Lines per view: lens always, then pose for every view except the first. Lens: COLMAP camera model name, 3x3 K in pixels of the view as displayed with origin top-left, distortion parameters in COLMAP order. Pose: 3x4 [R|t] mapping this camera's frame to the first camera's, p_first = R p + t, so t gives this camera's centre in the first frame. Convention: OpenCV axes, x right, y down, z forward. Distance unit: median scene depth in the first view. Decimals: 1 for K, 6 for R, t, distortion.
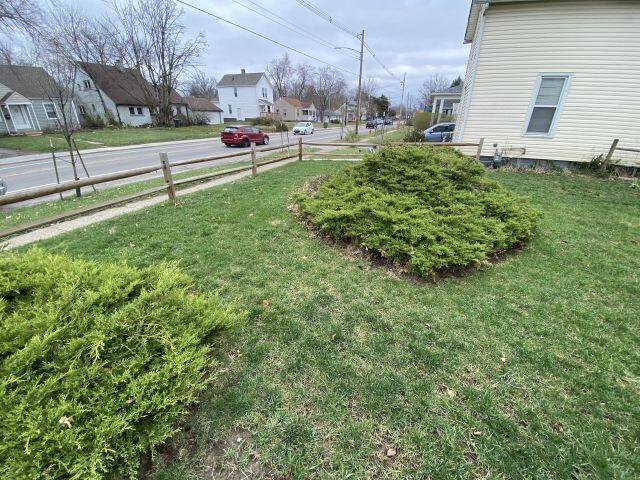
lens RADIAL K [[259.3, 0, 321.8], [0, 259.3, 238.7], [0, 0, 1]] dist [0.014620, -0.017154]
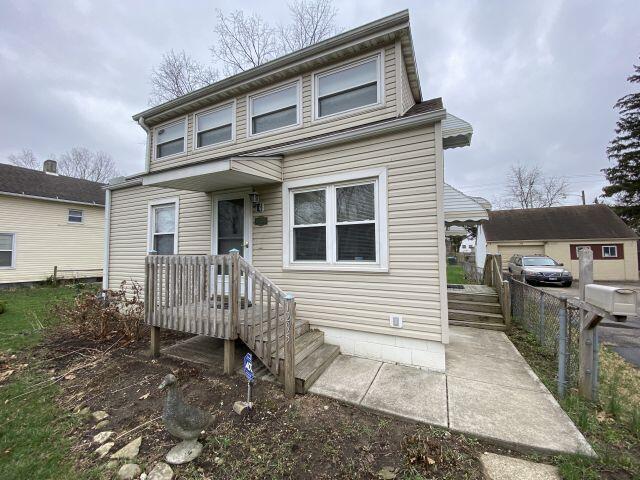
lens RADIAL K [[259.3, 0, 321.6], [0, 259.3, 237.1], [0, 0, 1]] dist [0.014620, -0.017154]
pose [[0.061278, 0.045177, 0.997098, -1.148071], [0.427432, 0.901553, -0.067117, 0.702857], [-0.901969, 0.430304, 0.035935, -1.714043]]
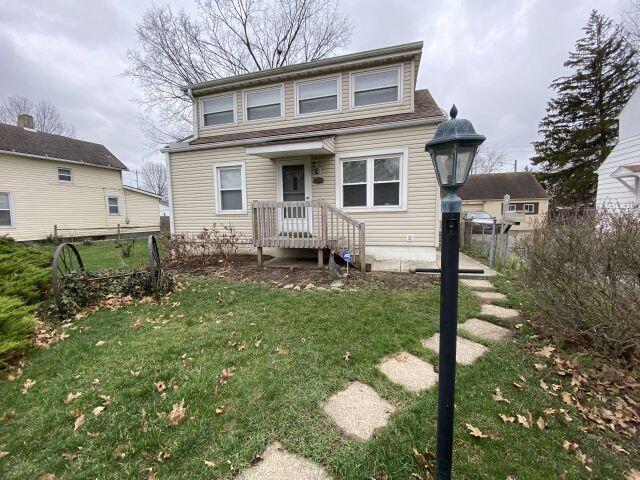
lens RADIAL K [[259.3, 0, 322.0], [0, 259.3, 239.0], [0, 0, 1]] dist [0.014620, -0.017154]
pose [[-0.098782, -0.100778, 0.989993, -1.784044], [0.431457, 0.892146, 0.133868, 0.565359], [-0.896709, 0.440363, -0.044647, -1.208420]]
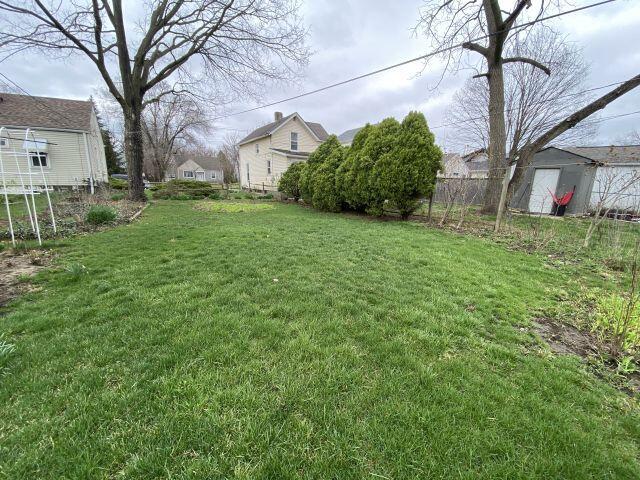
lens RADIAL K [[259.3, 0, 318.0], [0, 259.3, 241.7], [0, 0, 1]] dist [0.014620, -0.017154]
pose [[0.828658, 0.138071, -0.542459, 7.244000], [-0.253319, 0.956685, -0.143467, 1.175662], [0.499154, 0.256300, 0.827741, -2.142247]]
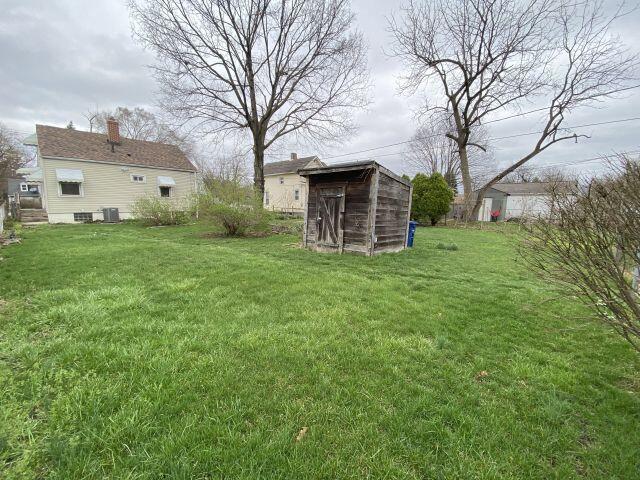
lens RADIAL K [[259.3, 0, 317.4], [0, 259.3, 240.3], [0, 0, 1]] dist [0.014620, -0.017154]
pose [[0.940594, 0.048500, -0.336053, 6.189271], [-0.146390, 0.950956, -0.272492, 2.236028], [0.306355, 0.305499, 0.901563, -4.510425]]
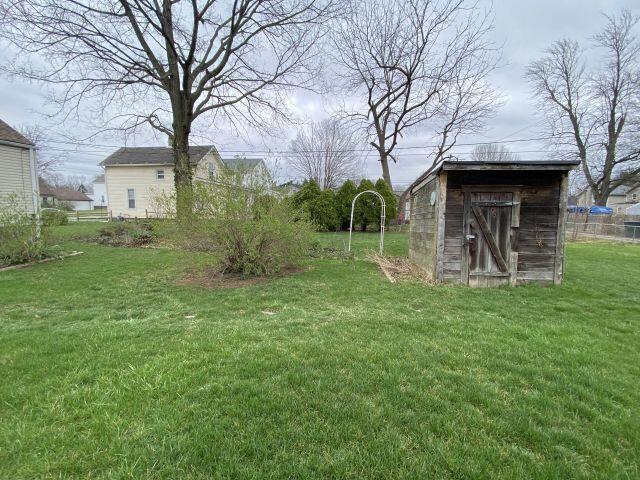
lens RADIAL K [[259.3, 0, 323.1], [0, 259.3, 235.8], [0, 0, 1]] dist [0.014620, -0.017154]
pose [[0.967595, -0.023722, 0.251390, 4.405655], [0.103062, 0.945978, -0.307416, 1.849064], [-0.230517, 0.323363, 0.917768, -3.796209]]
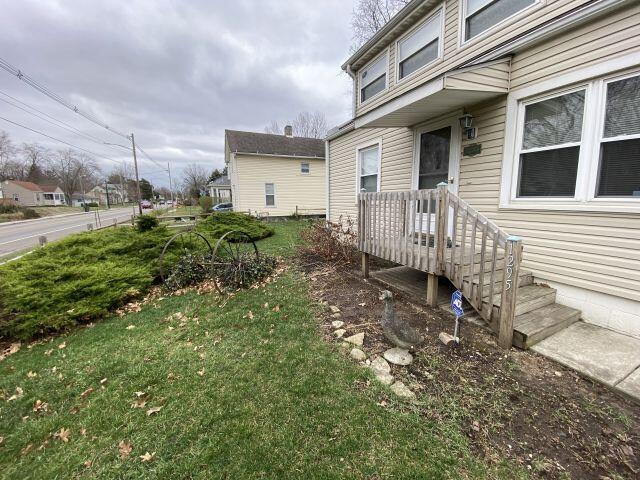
lens RADIAL K [[259.3, 0, 321.2], [0, 259.3, 238.0], [0, 0, 1]] dist [0.014620, -0.017154]
pose [[0.687254, -0.129671, 0.714750, -1.149321], [0.323563, 0.935584, -0.141381, 0.708993], [-0.650376, 0.328432, 0.684941, -1.647814]]
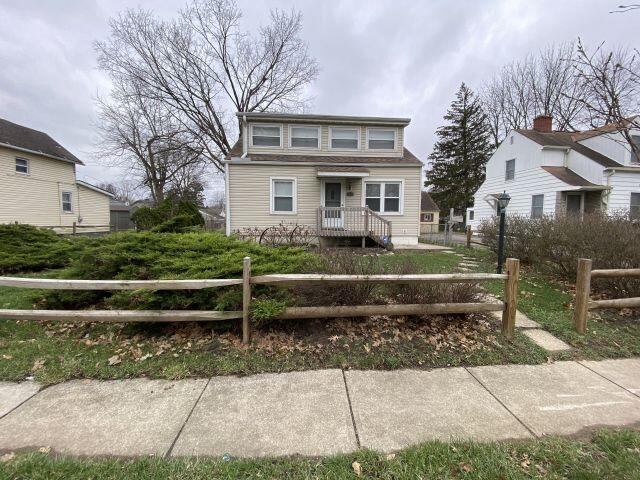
lens RADIAL K [[259.3, 0, 321.3], [0, 259.3, 238.4], [0, 0, 1]] dist [0.014620, -0.017154]
pose [[-0.437745, -0.074954, 0.895969, -2.340180], [0.366847, 0.894907, 0.254096, 0.037352], [-0.820855, 0.439913, -0.364244, 0.026438]]
